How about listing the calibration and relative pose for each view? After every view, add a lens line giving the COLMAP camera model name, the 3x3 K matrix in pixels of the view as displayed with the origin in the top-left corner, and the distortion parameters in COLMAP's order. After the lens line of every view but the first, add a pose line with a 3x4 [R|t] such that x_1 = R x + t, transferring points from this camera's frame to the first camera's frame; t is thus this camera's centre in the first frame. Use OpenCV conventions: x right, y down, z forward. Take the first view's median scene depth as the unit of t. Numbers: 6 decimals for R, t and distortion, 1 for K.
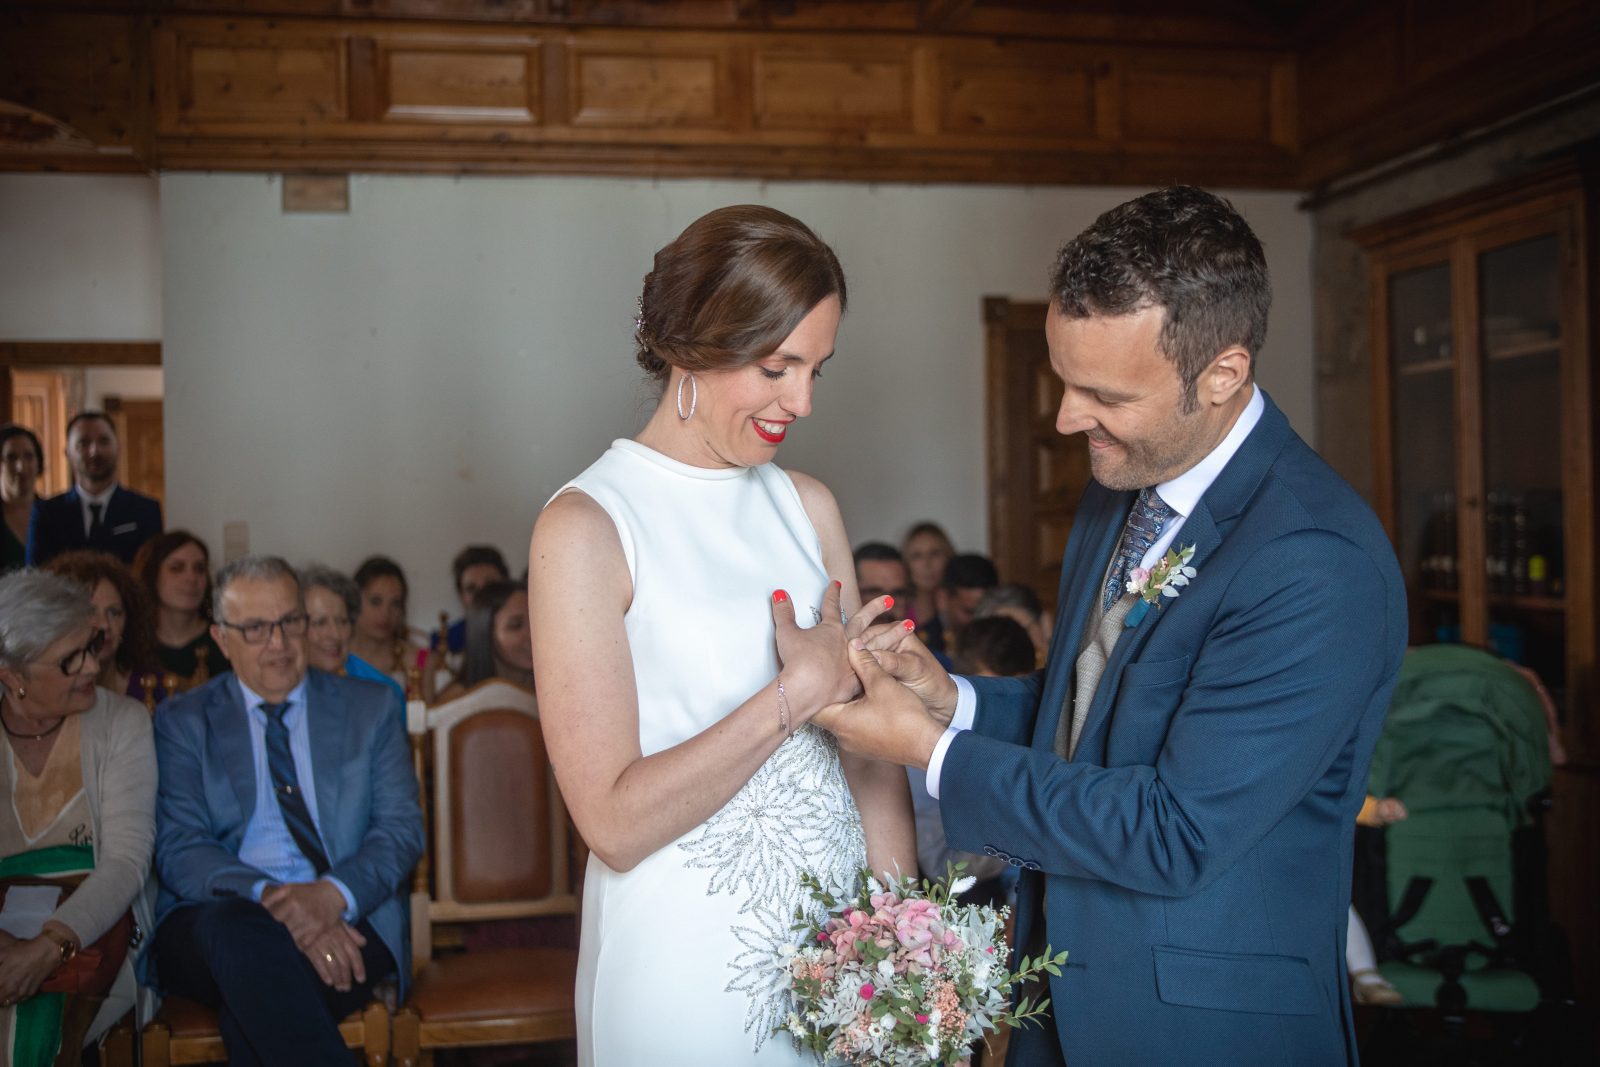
lens RADIAL K [[1707.8, 0, 800.0], [0, 1707.8, 533.5], [0, 0, 1]] dist [-0.011200, -0.000529]
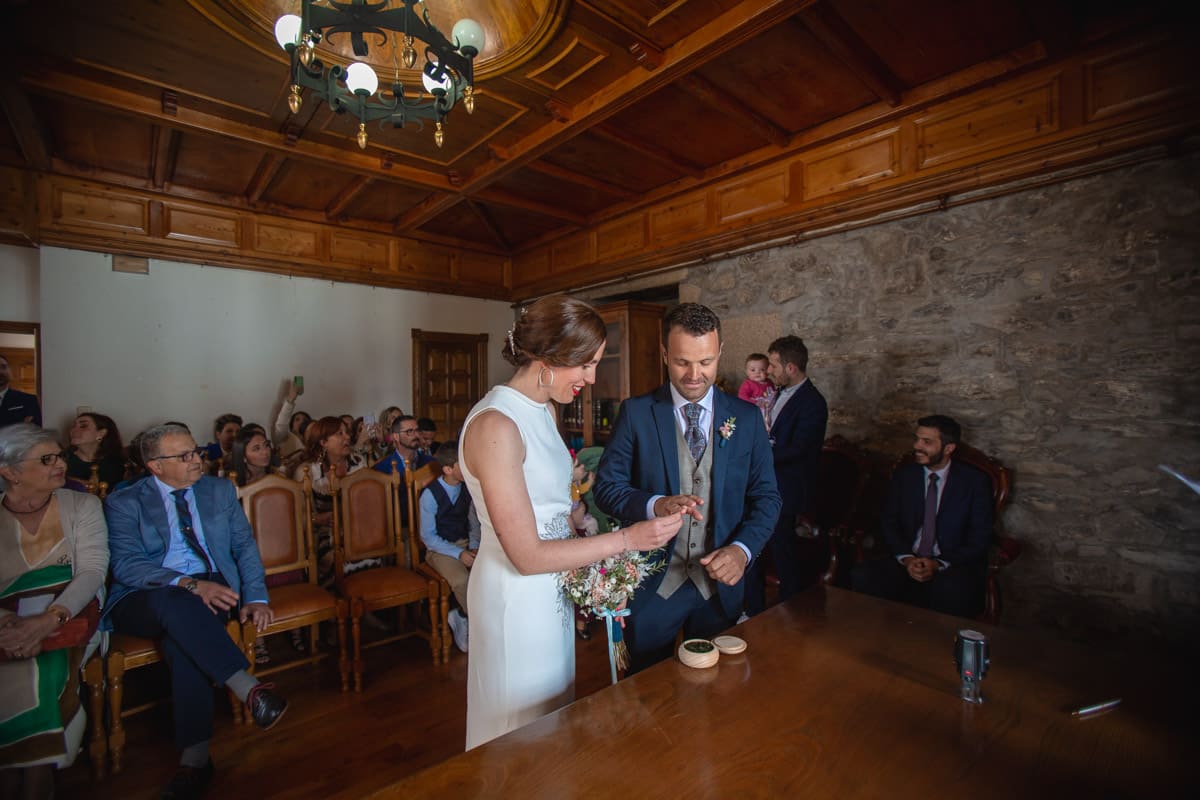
lens RADIAL K [[557.5, 0, 541.7], [0, 557.5, 383.6], [0, 0, 1]] dist [0.067835, -0.000031]
pose [[0.904238, 0.022455, 0.426438, -0.110060], [-0.005104, 0.999114, -0.041786, -0.007181], [-0.426998, 0.035608, 0.903551, 0.055194]]
